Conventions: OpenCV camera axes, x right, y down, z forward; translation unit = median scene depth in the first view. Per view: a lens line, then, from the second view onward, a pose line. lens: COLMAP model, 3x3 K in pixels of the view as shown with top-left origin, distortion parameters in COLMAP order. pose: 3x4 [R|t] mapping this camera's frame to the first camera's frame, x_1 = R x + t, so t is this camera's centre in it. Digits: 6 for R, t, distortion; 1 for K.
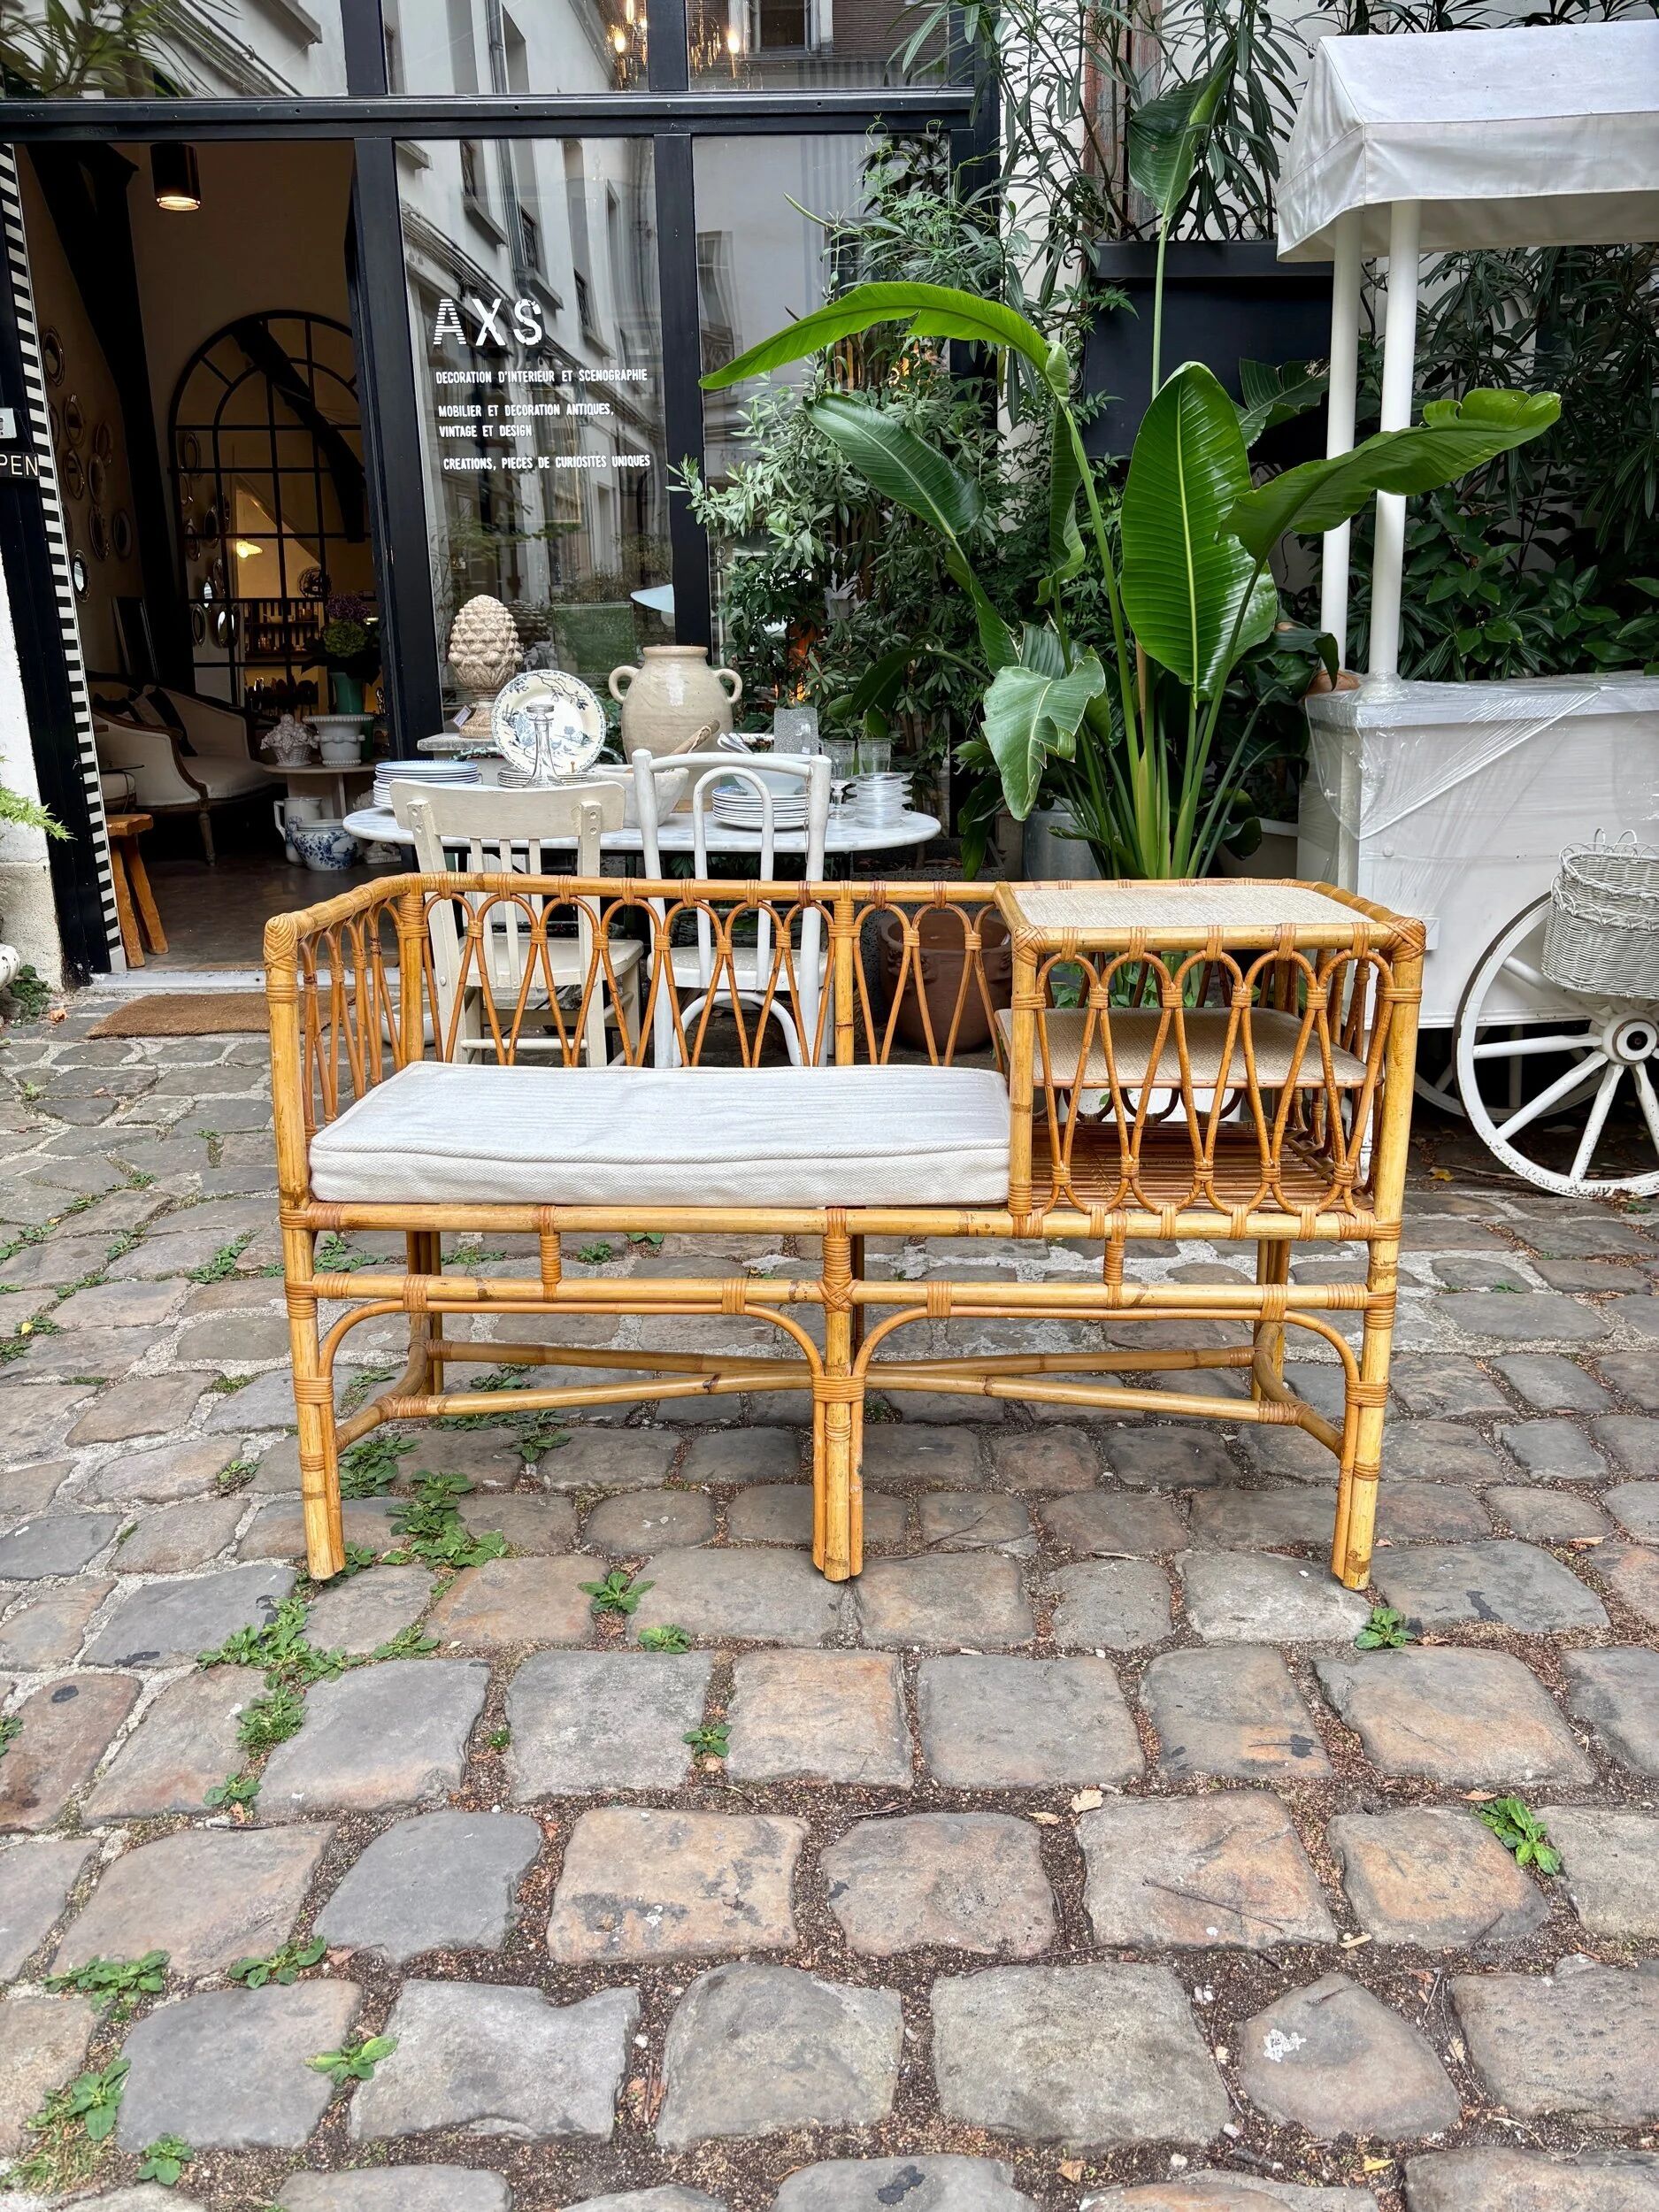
lens RADIAL K [[1689.1, 0, 833.6], [0, 1689.1, 1110.0], [0, 0, 1]] dist [0.026061, -0.028397]
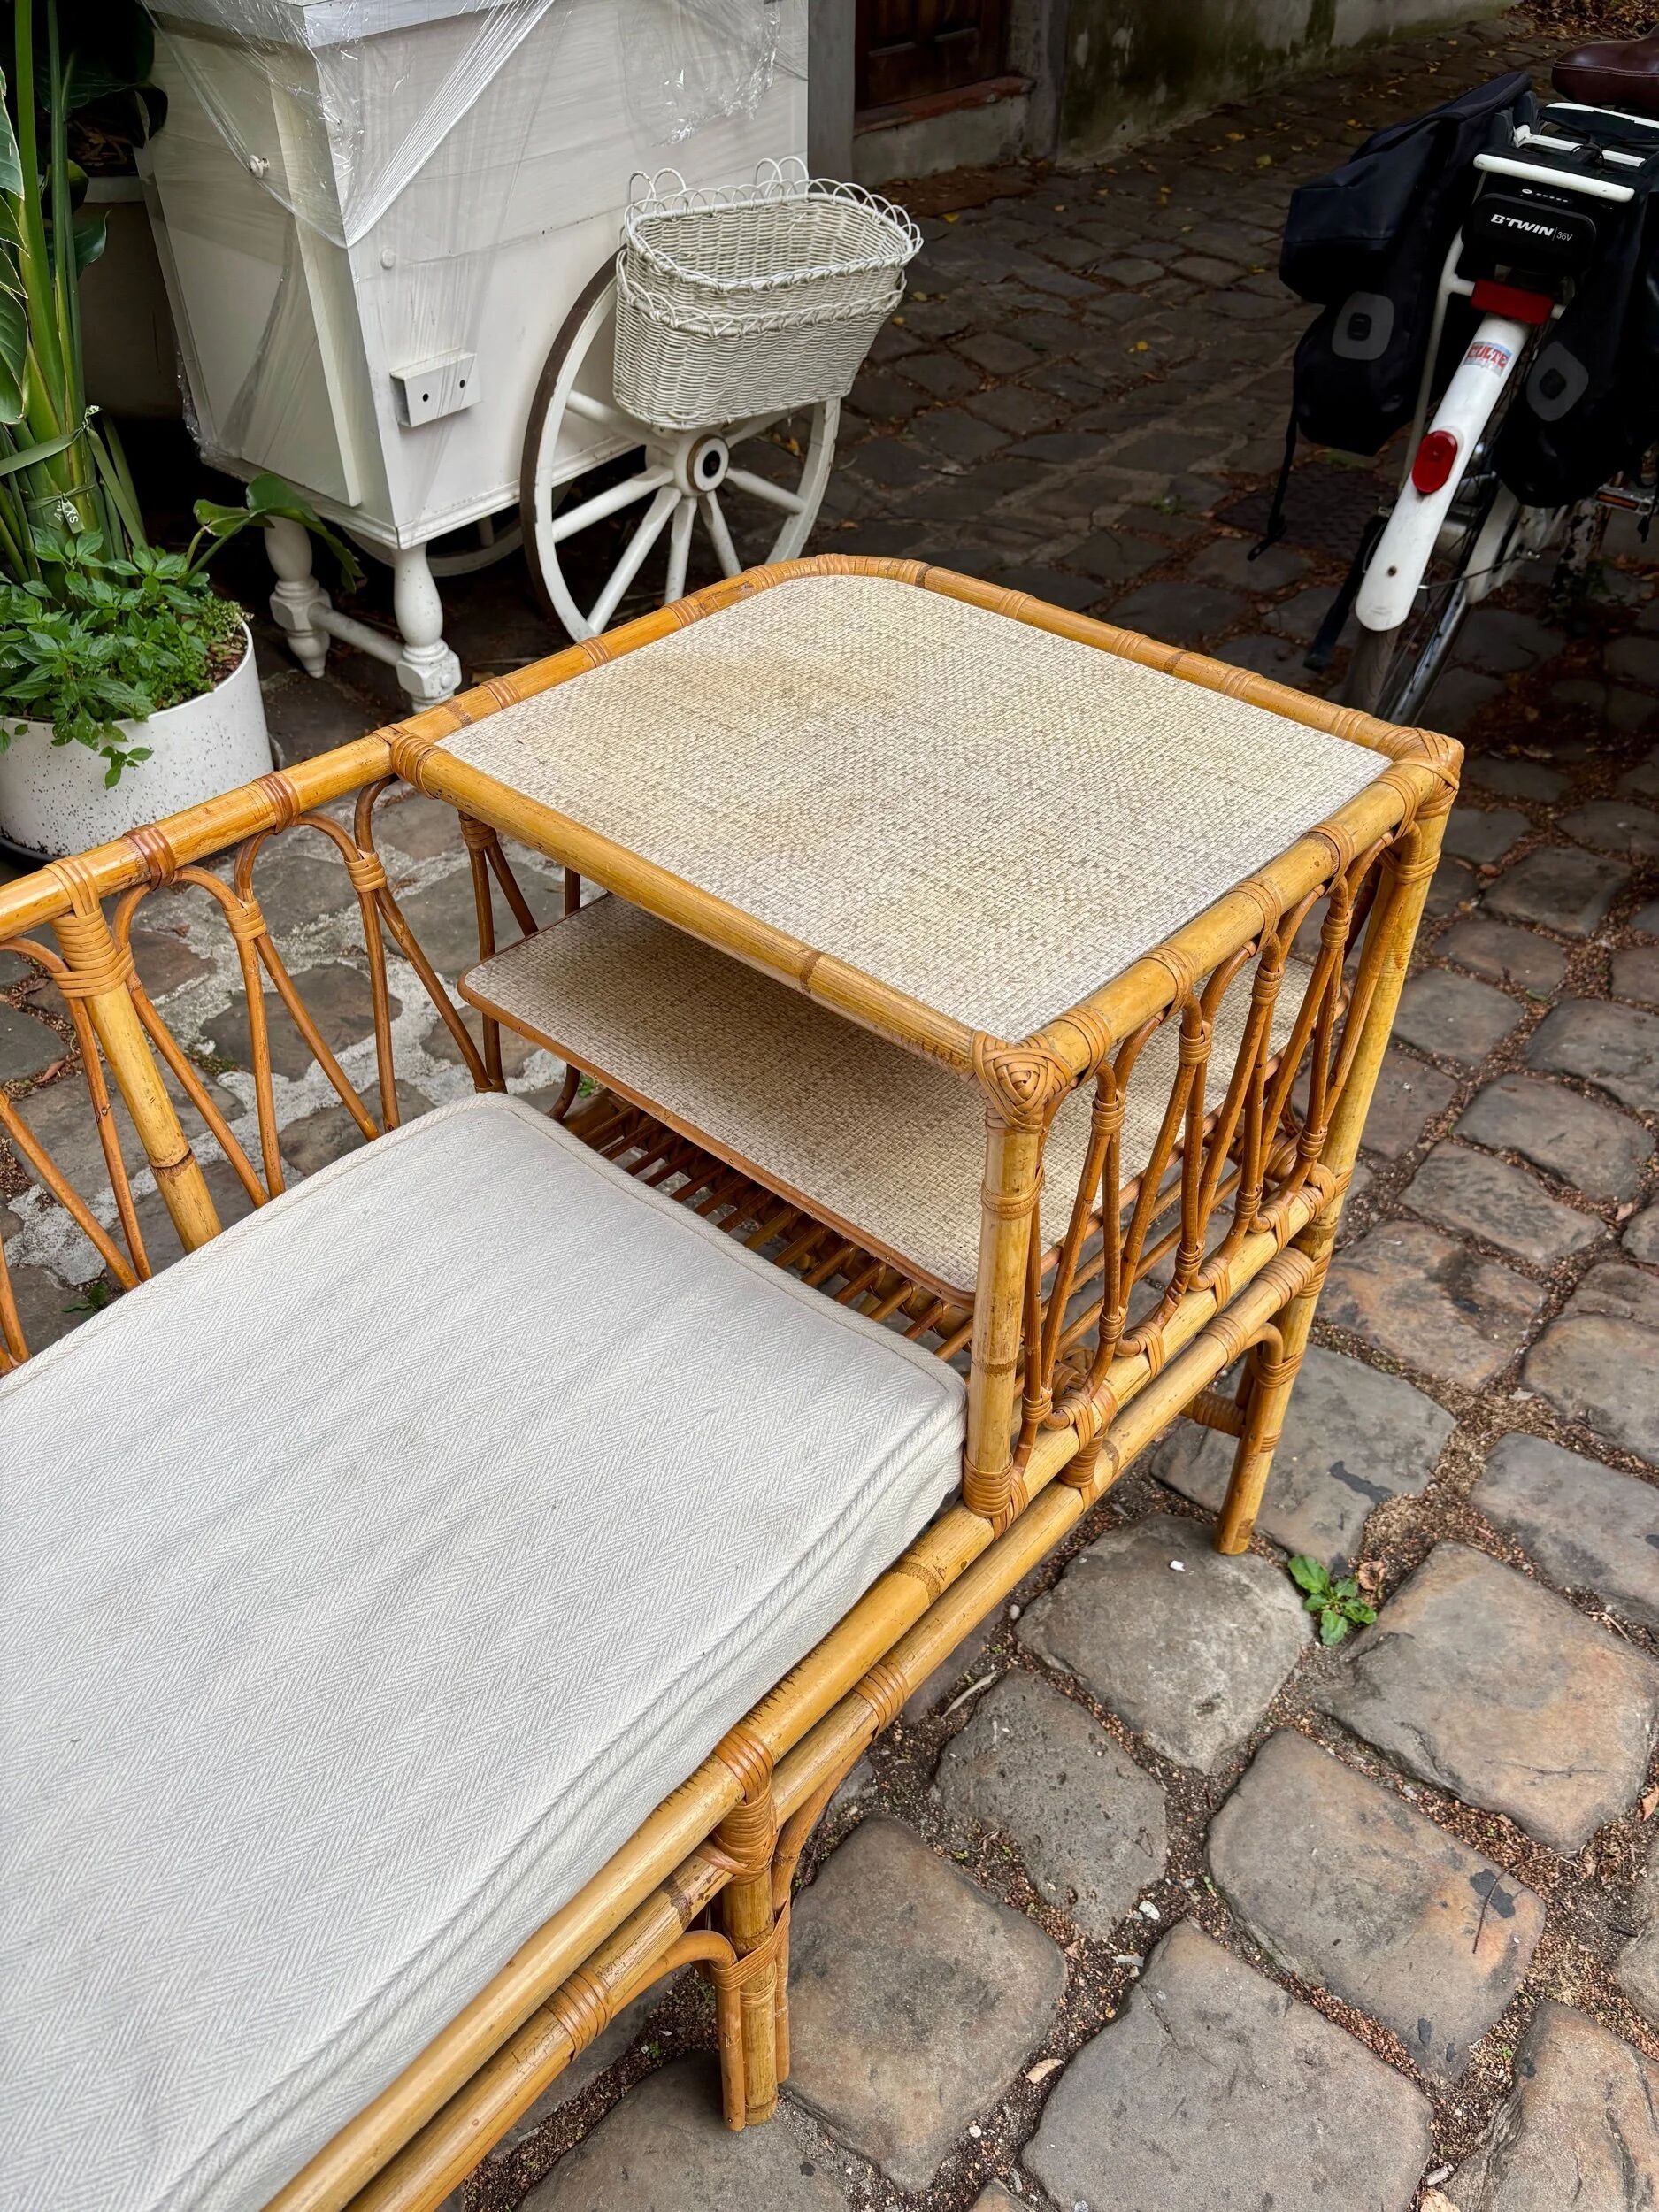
lens RADIAL K [[1689.1, 0, 822.2], [0, 1689.1, 1089.7], [0, 0, 1]] dist [0.026061, -0.028397]
pose [[0.644303, -0.480284, 0.595148, -0.157371], [0.176655, 0.850625, 0.495208, -0.288472], [-0.744088, -0.213928, 0.632904, 0.680805]]
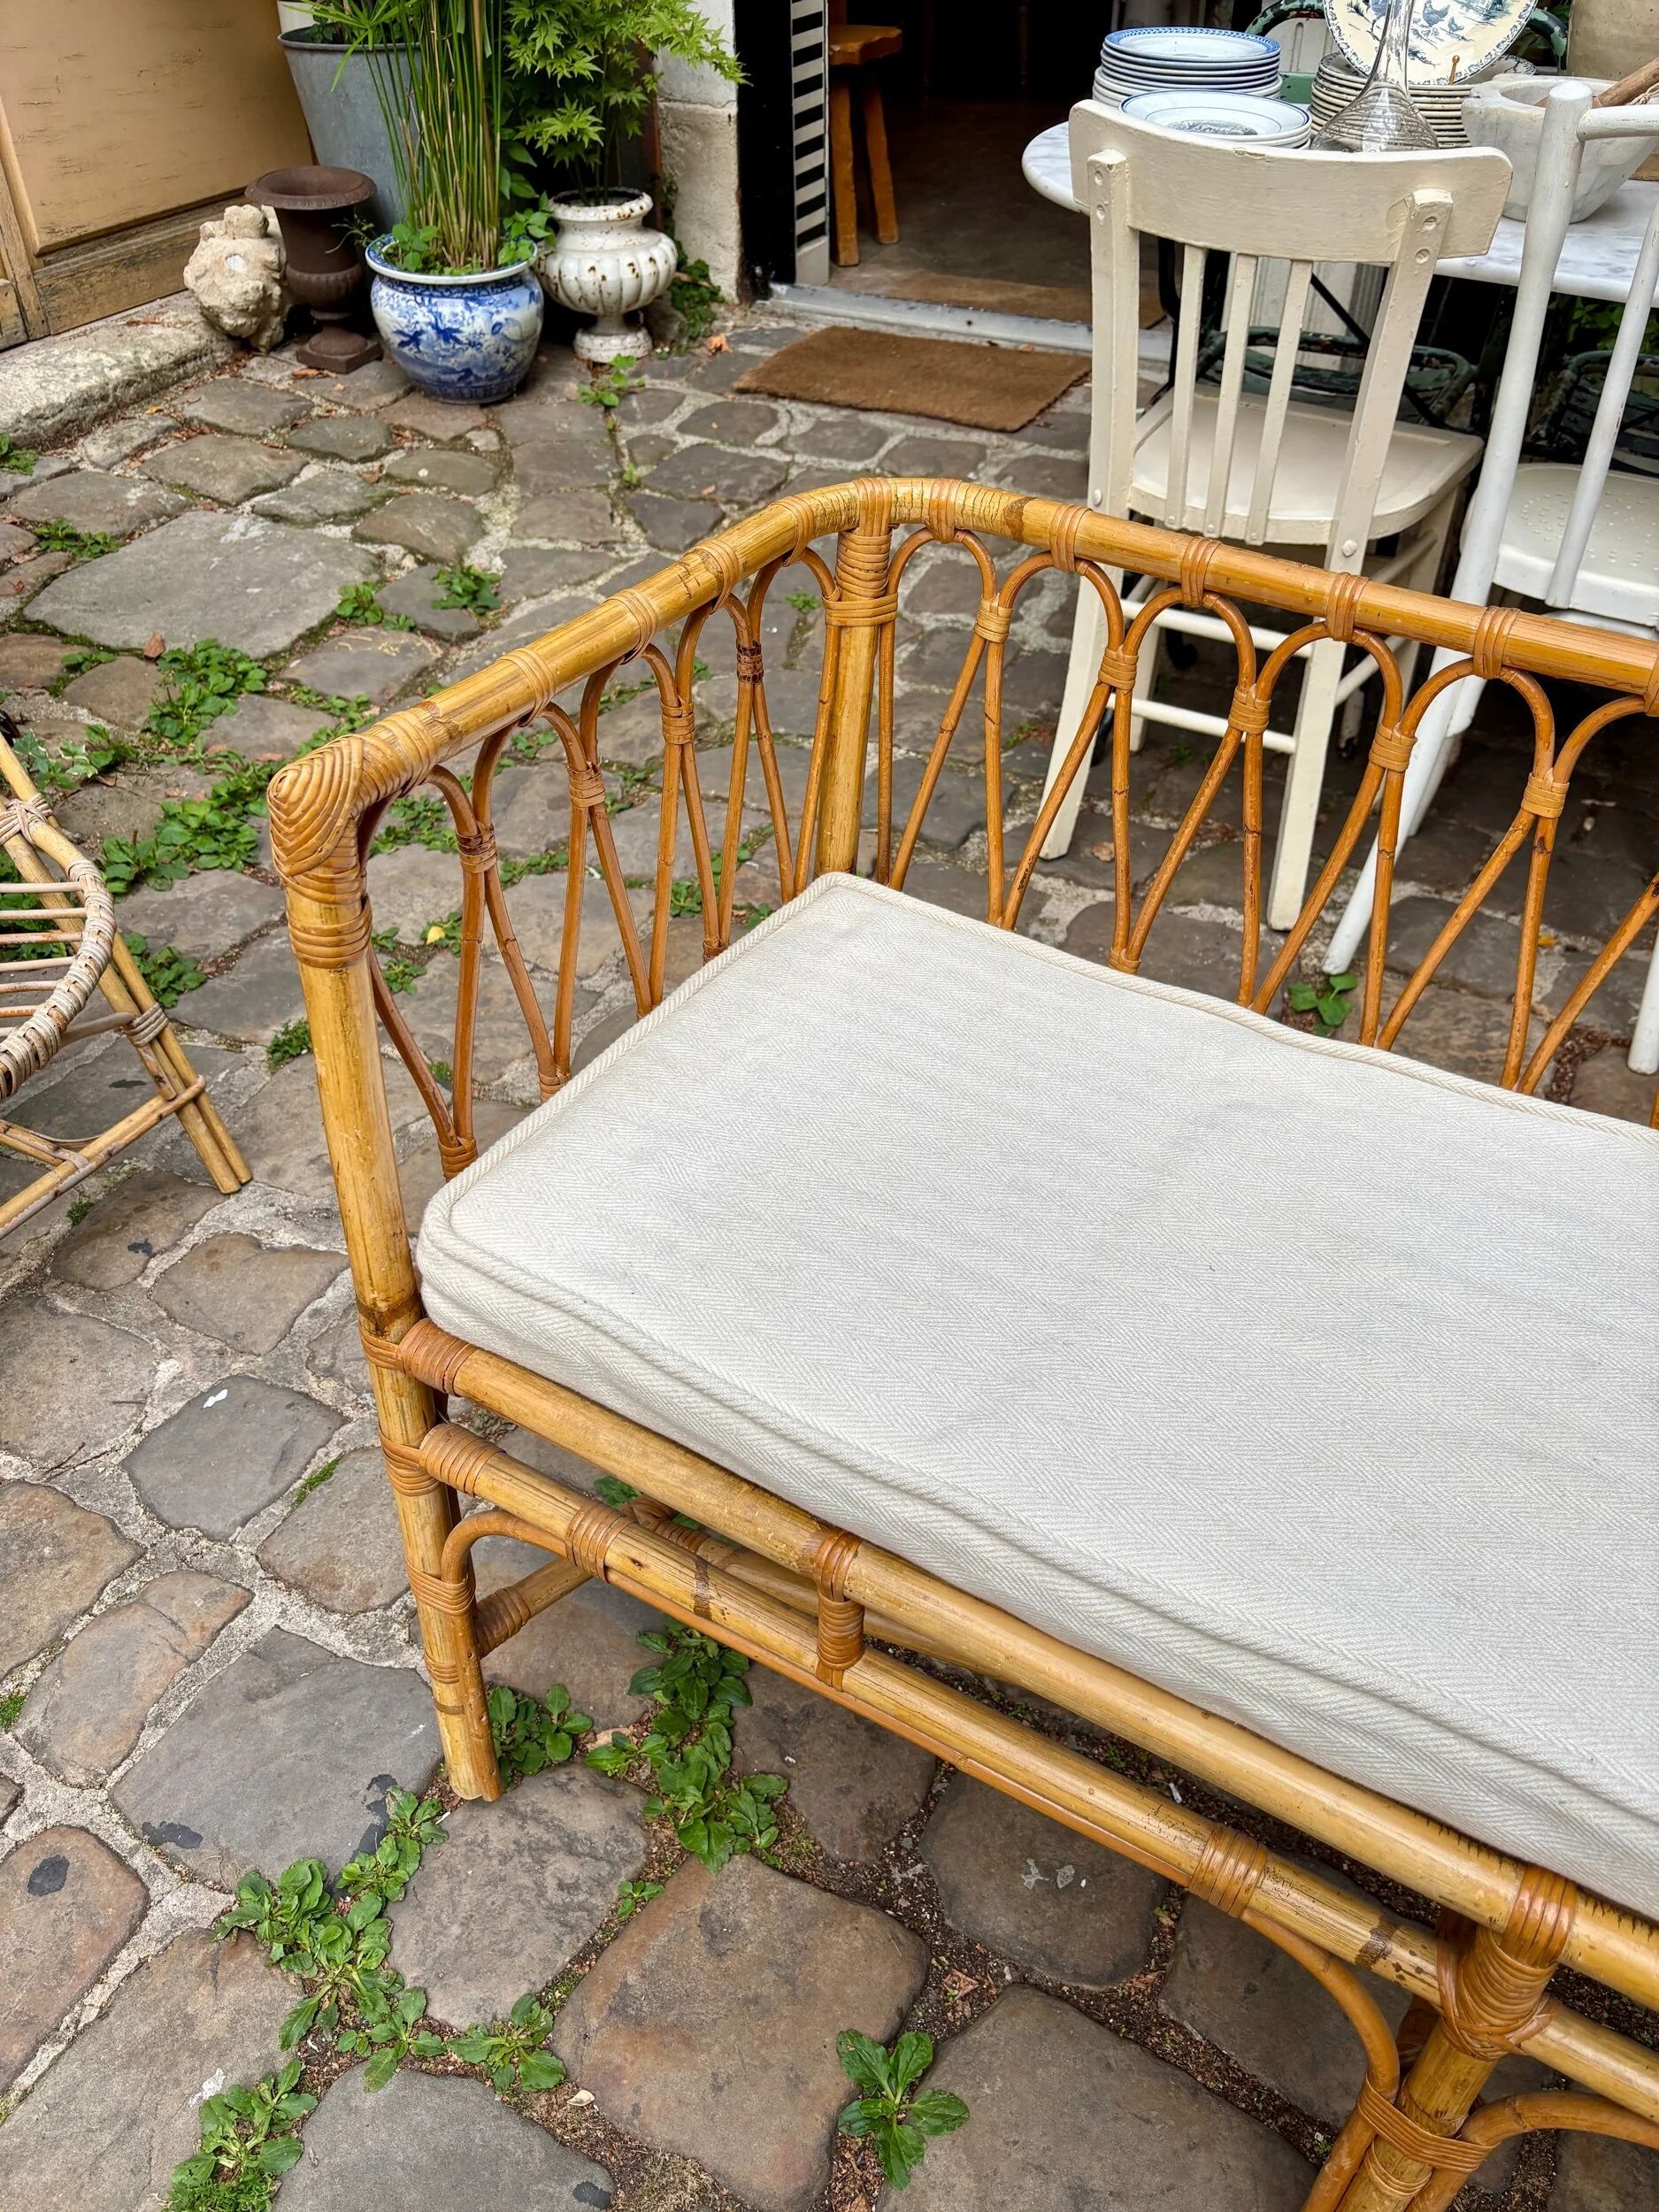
lens RADIAL K [[1689.1, 0, 825.3], [0, 1689.1, 1119.7], [0, 0, 1]] dist [0.026061, -0.028397]
pose [[0.875348, 0.316846, -0.365205, -0.049132], [-0.138045, 0.887686, 0.439268, -0.206658], [0.463368, -0.334098, 0.820773, 0.639184]]
